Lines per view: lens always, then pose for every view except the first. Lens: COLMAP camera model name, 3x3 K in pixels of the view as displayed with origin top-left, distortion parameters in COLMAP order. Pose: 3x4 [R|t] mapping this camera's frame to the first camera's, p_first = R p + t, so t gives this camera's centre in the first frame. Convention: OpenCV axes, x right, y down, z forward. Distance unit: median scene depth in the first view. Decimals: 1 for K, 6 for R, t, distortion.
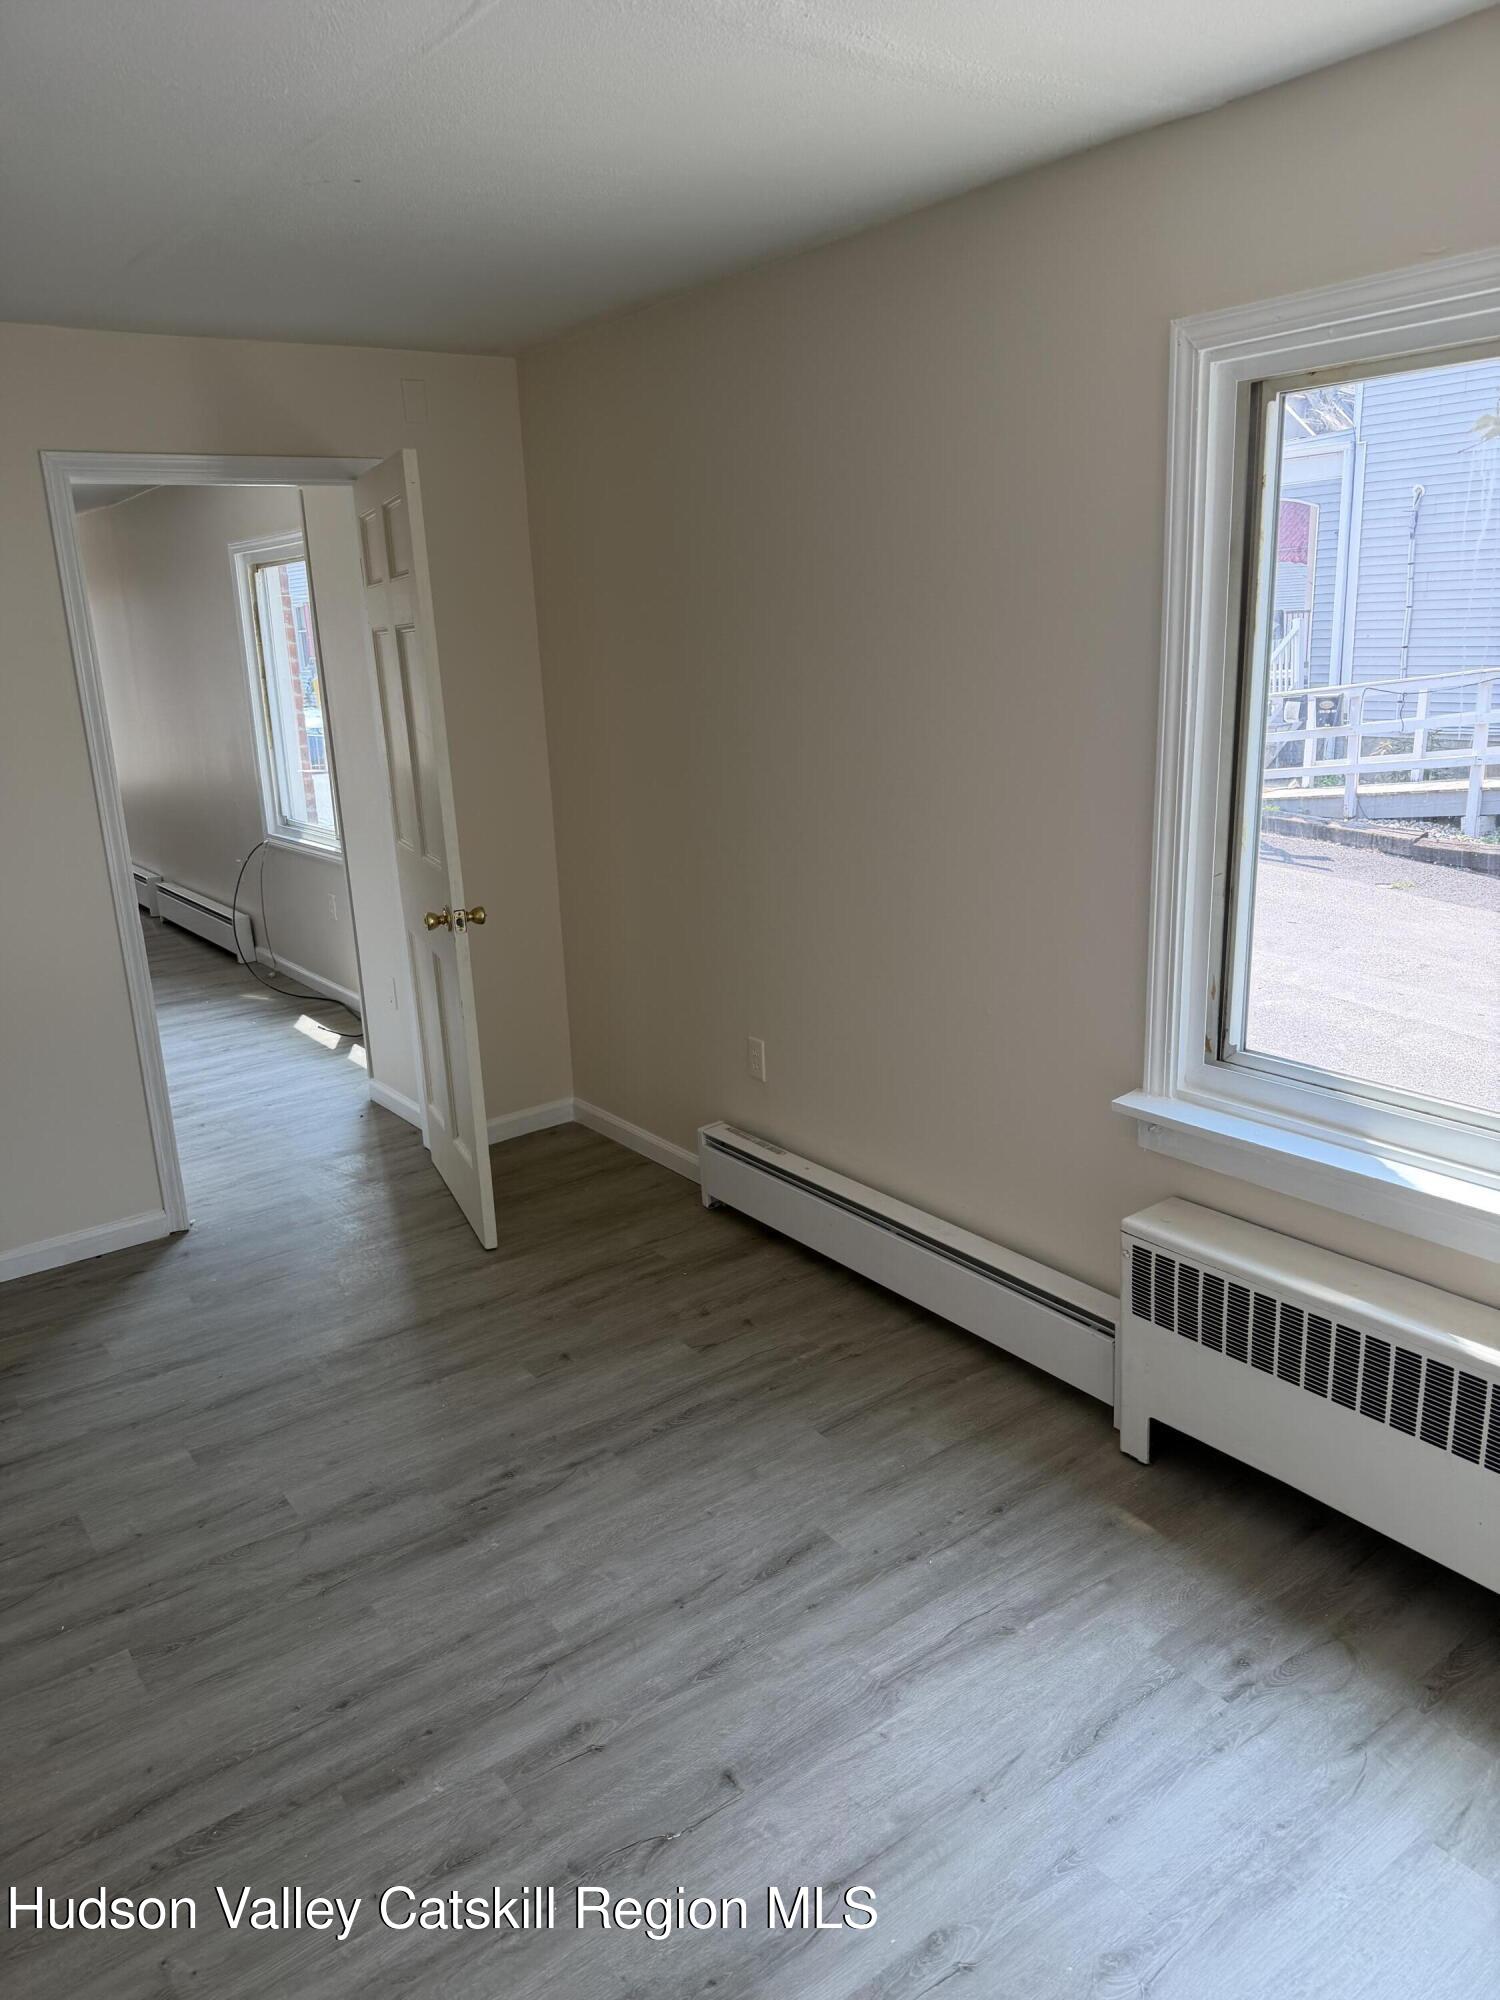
lens RADIAL K [[1419.6, 0, 731.2], [0, 1419.6, 992.3], [0, 0, 1]] dist [0.031883, -0.026807]
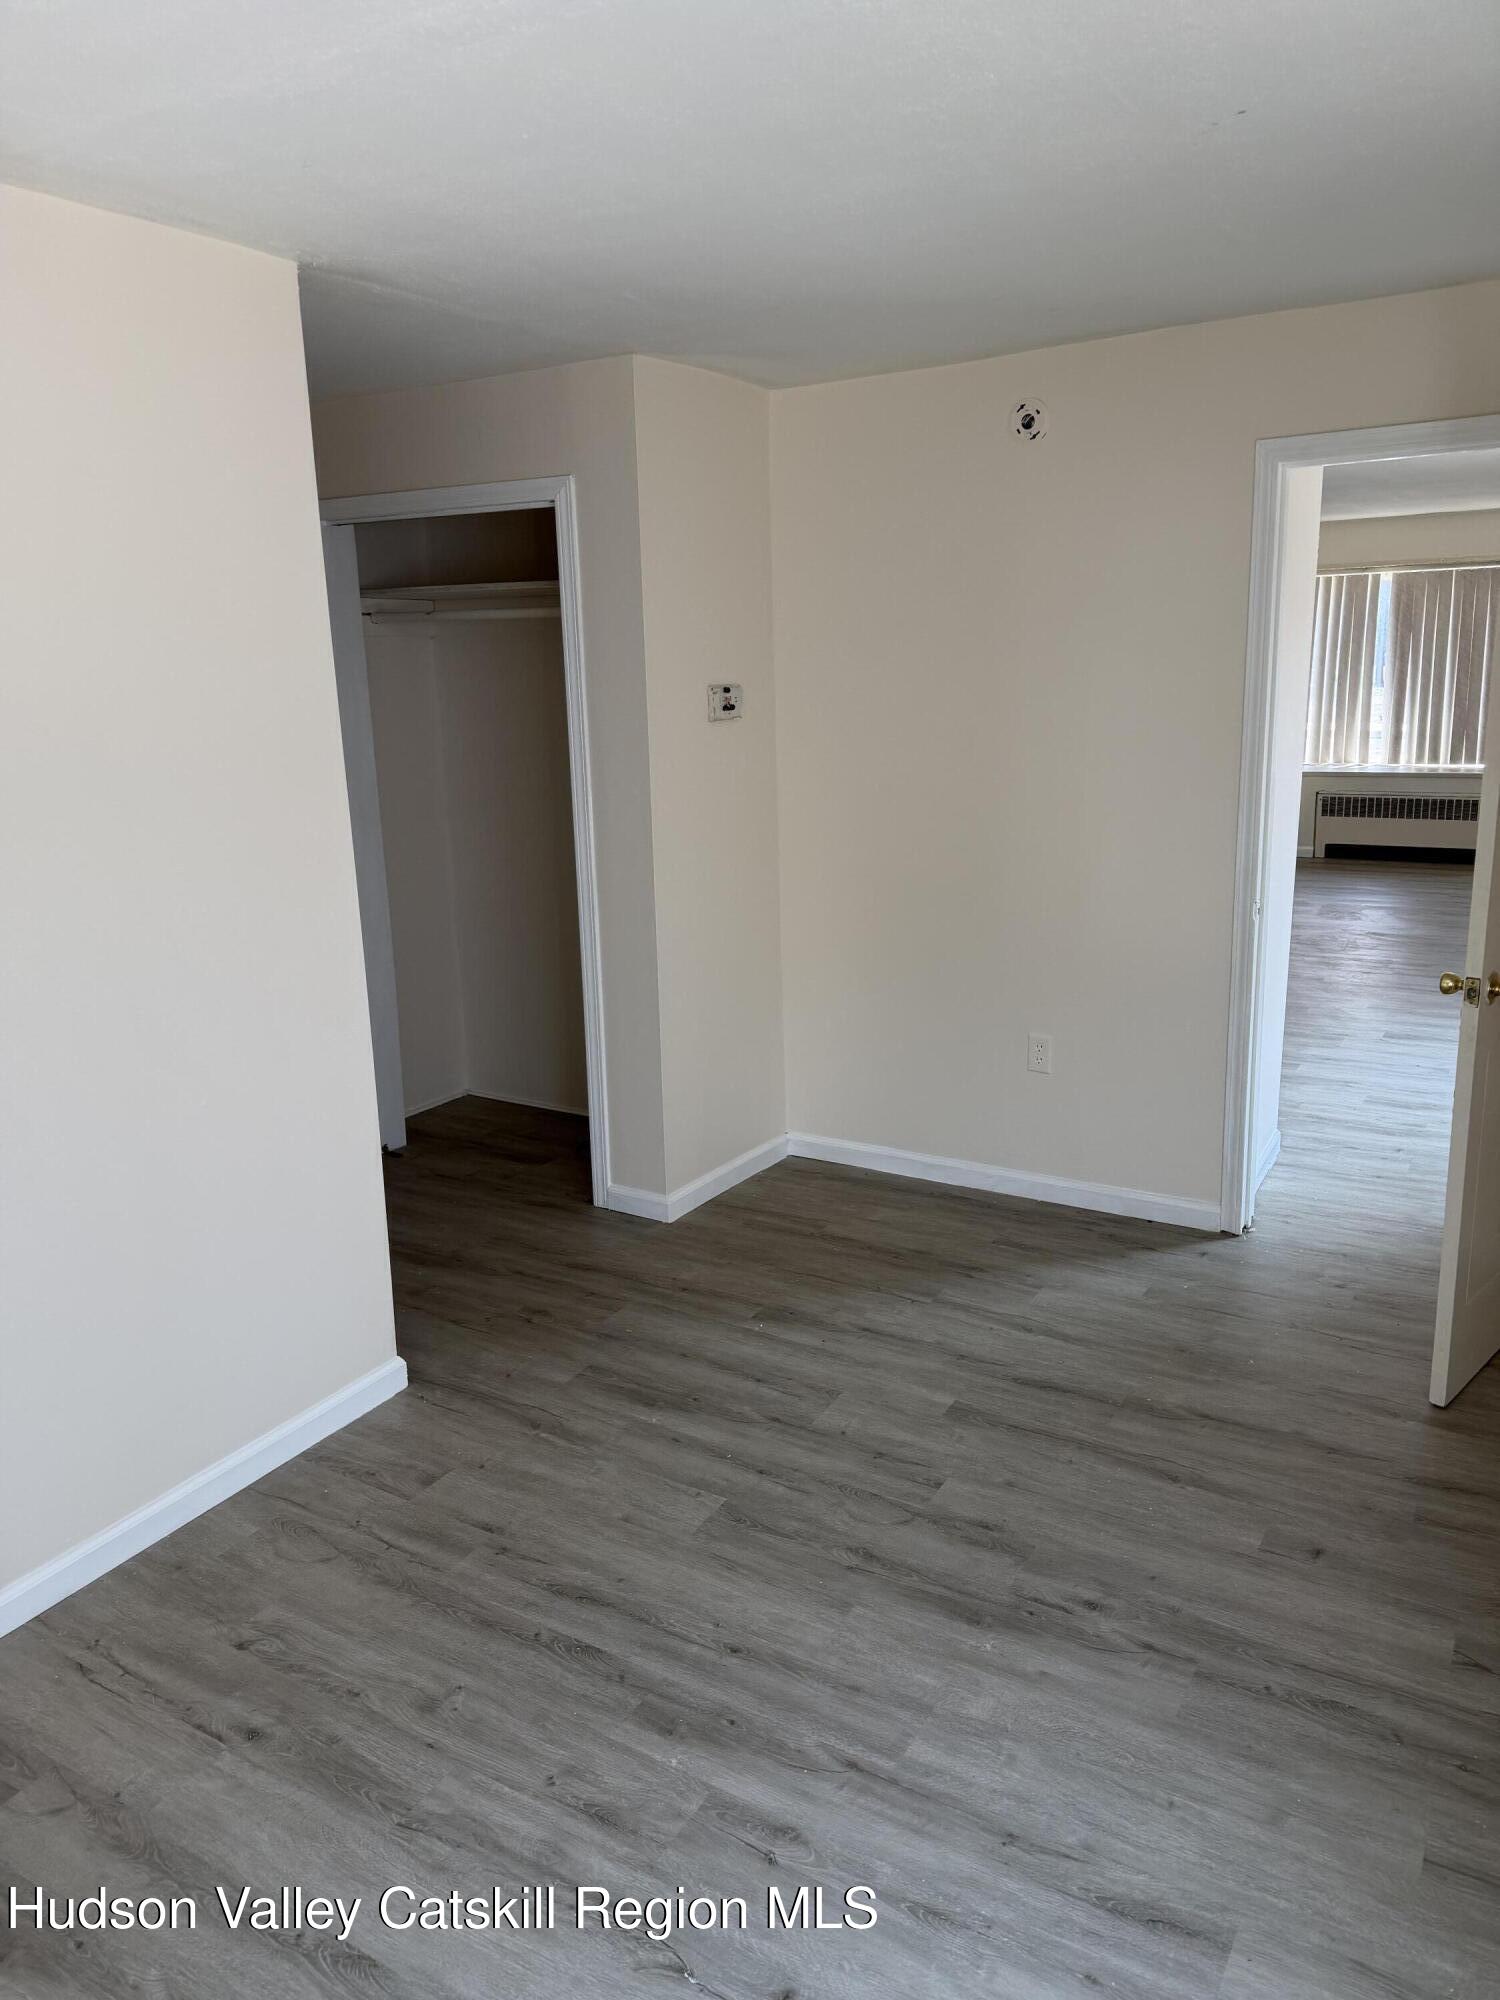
lens RADIAL K [[1419.6, 0, 749.4], [0, 1419.6, 1016.3], [0, 0, 1]] dist [0.031883, -0.026807]
pose [[0.403915, 0.272200, -0.873361, 0.477976], [-0.229503, 0.954325, 0.191292, -0.137984], [0.885540, 0.123173, 0.447937, 0.437982]]
